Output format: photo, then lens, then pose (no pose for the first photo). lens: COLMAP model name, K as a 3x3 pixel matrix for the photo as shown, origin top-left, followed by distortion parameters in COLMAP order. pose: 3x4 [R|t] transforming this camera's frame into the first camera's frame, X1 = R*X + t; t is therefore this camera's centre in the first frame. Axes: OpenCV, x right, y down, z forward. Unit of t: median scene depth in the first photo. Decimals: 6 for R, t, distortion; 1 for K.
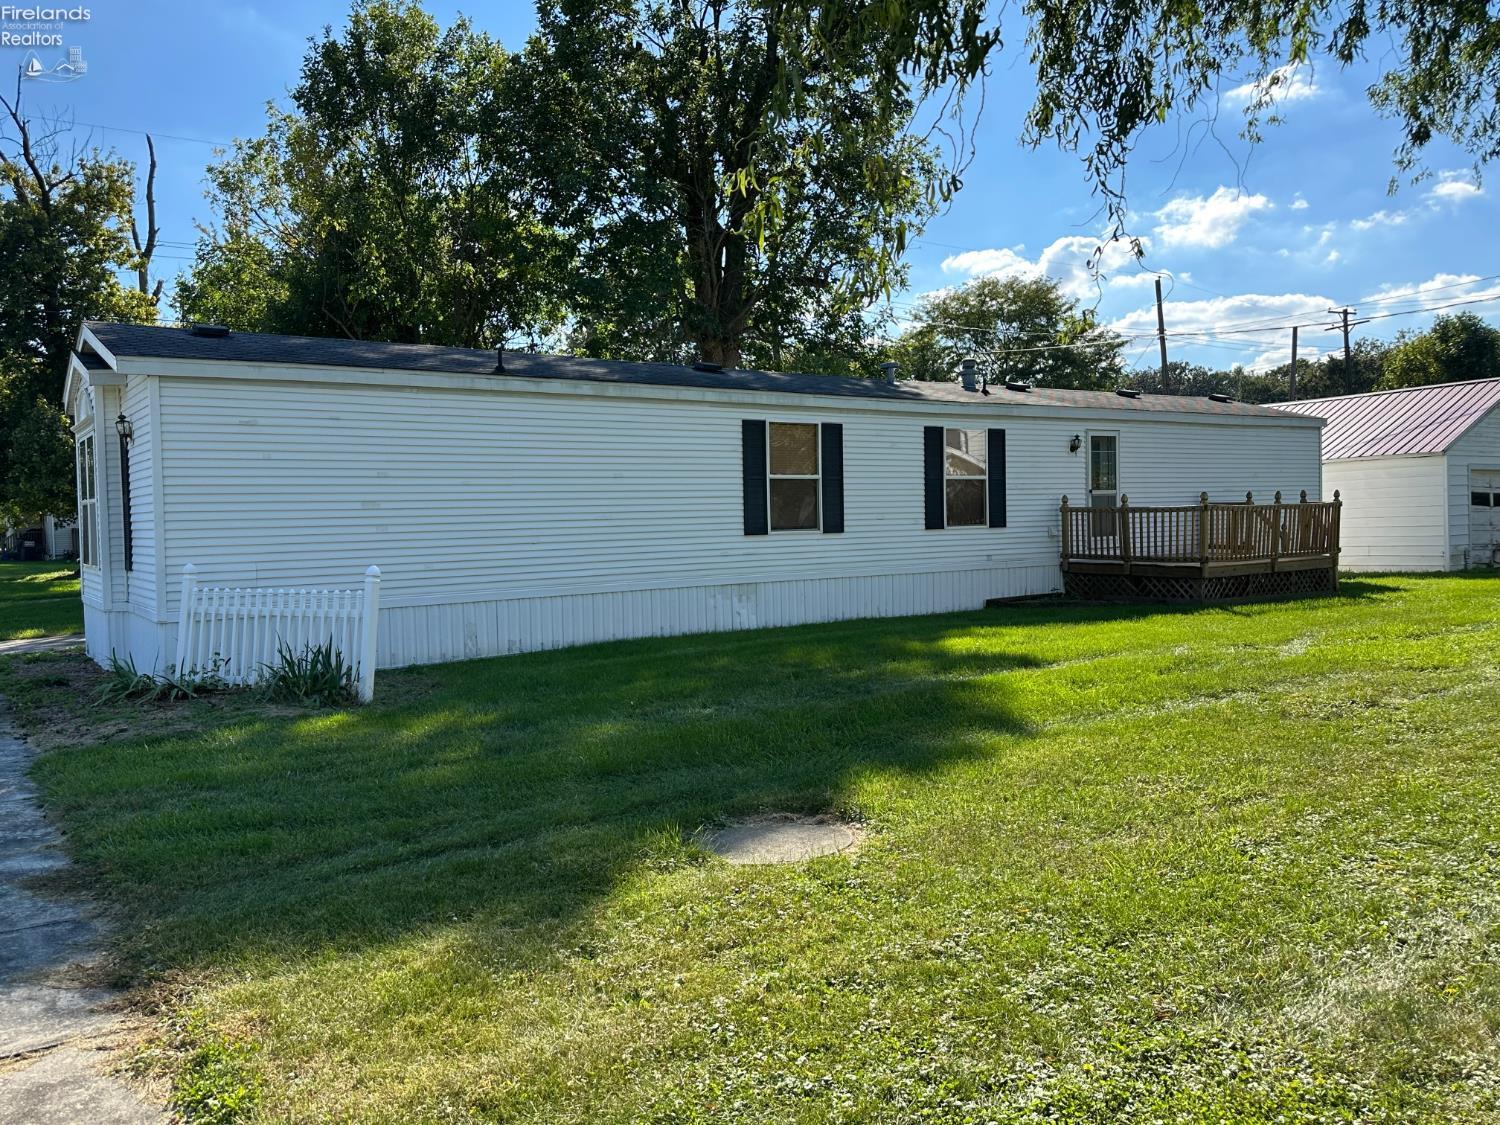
lens RADIAL K [[1165.2, 0, 739.8], [0, 1165.2, 561.4], [0, 0, 1]] dist [0.058612, -0.071320]
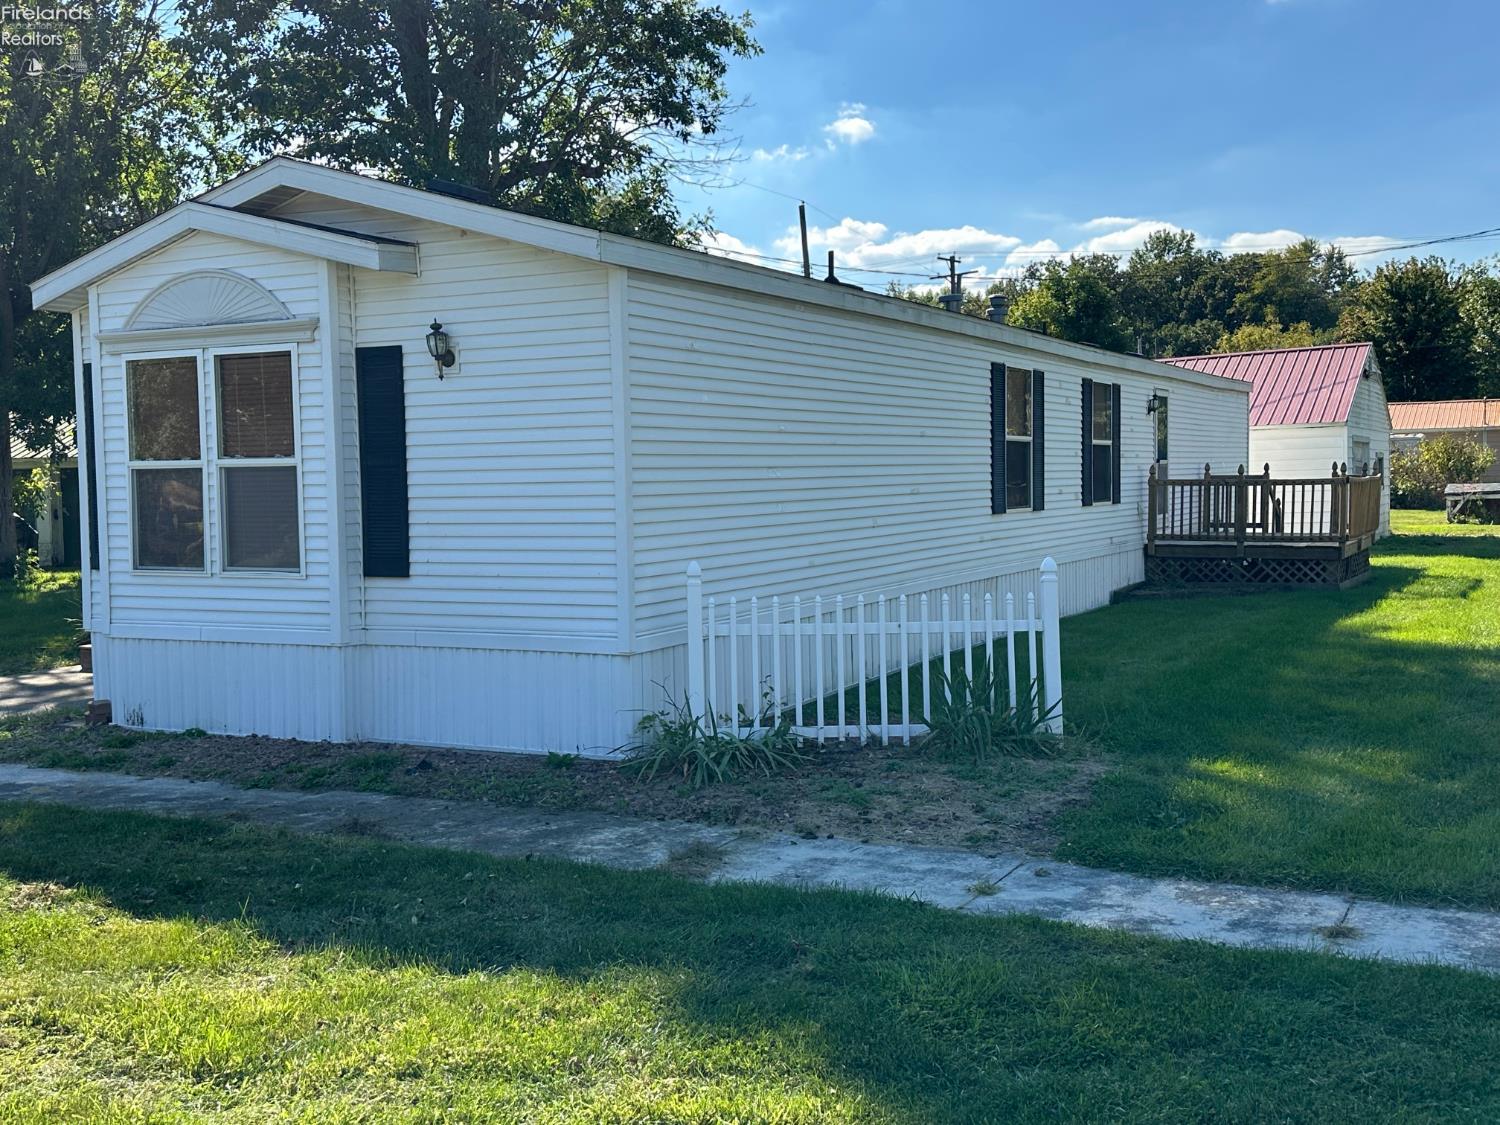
lens RADIAL K [[1542.5, 0, 747.0], [0, 1542.5, 558.5], [0, 0, 1]] dist [0.117063, 0.000000]
pose [[0.894067, -0.018737, 0.447541, -0.690338], [0.017482, 0.999823, 0.006935, -0.002844], [-0.447592, 0.001624, 0.894237, 0.184727]]
